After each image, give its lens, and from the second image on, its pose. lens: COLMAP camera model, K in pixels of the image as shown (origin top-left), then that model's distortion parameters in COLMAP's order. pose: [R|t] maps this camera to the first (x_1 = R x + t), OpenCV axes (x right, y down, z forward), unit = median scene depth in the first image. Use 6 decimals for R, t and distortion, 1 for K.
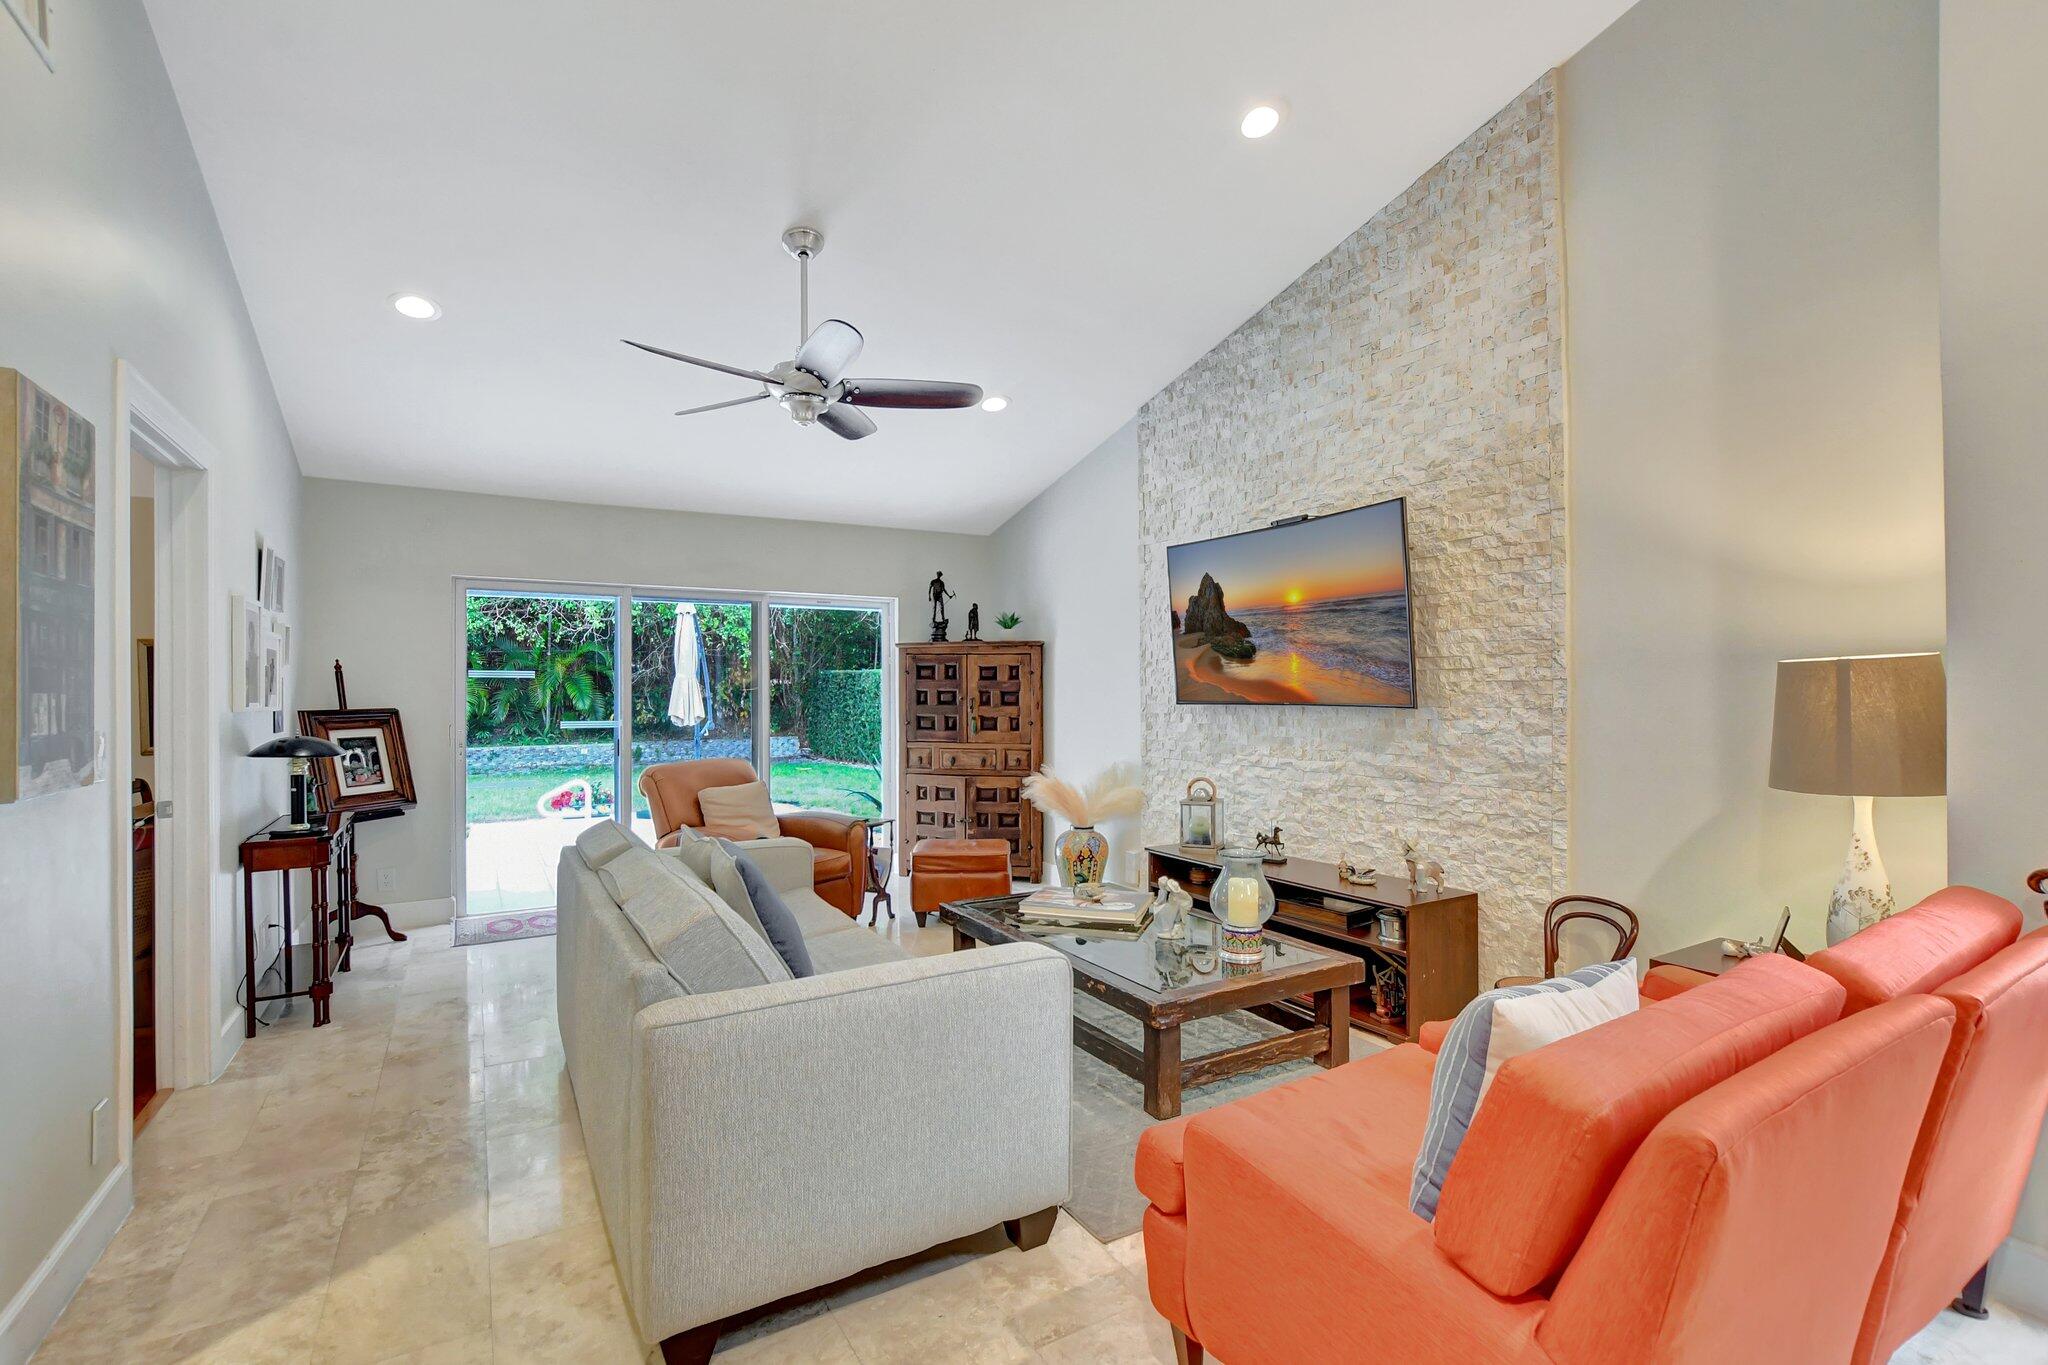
lens RADIAL K [[924.1, 0, 1055.2], [0, 924.1, 687.5], [0, 0, 1]] dist [-0.016815, 0.005612]
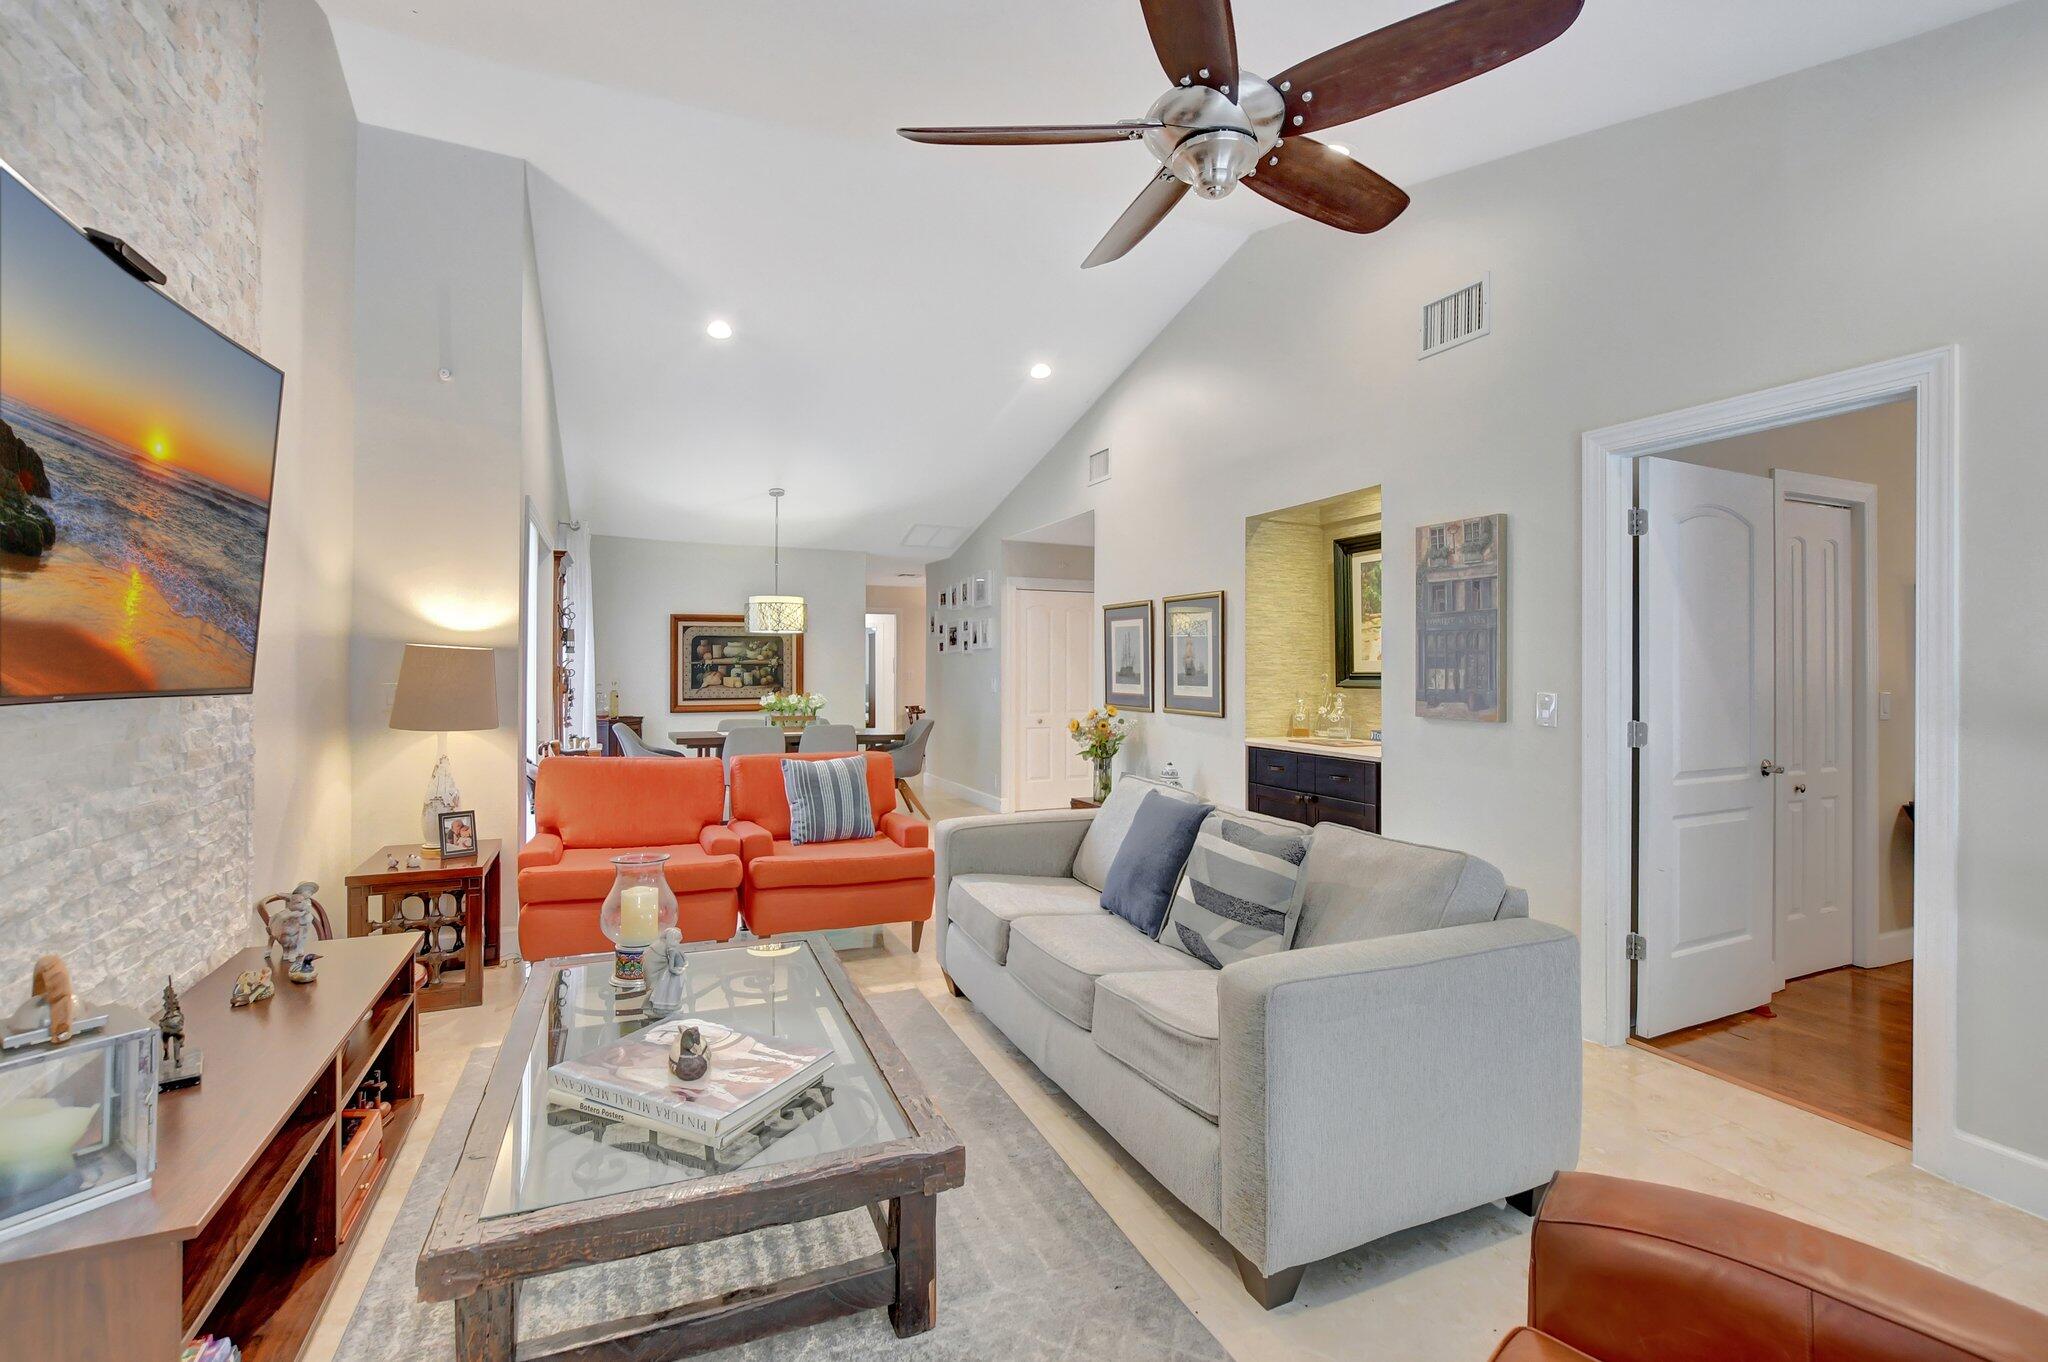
lens RADIAL K [[924.1, 0, 1025.7], [0, 924.1, 670.7], [0, 0, 1]] dist [-0.016815, 0.005612]
pose [[-0.986608, -0.003758, 0.163064, -0.163132], [-0.004260, 0.999987, -0.002729, 0.006484], [-0.163052, -0.003387, -0.986612, 1.028130]]
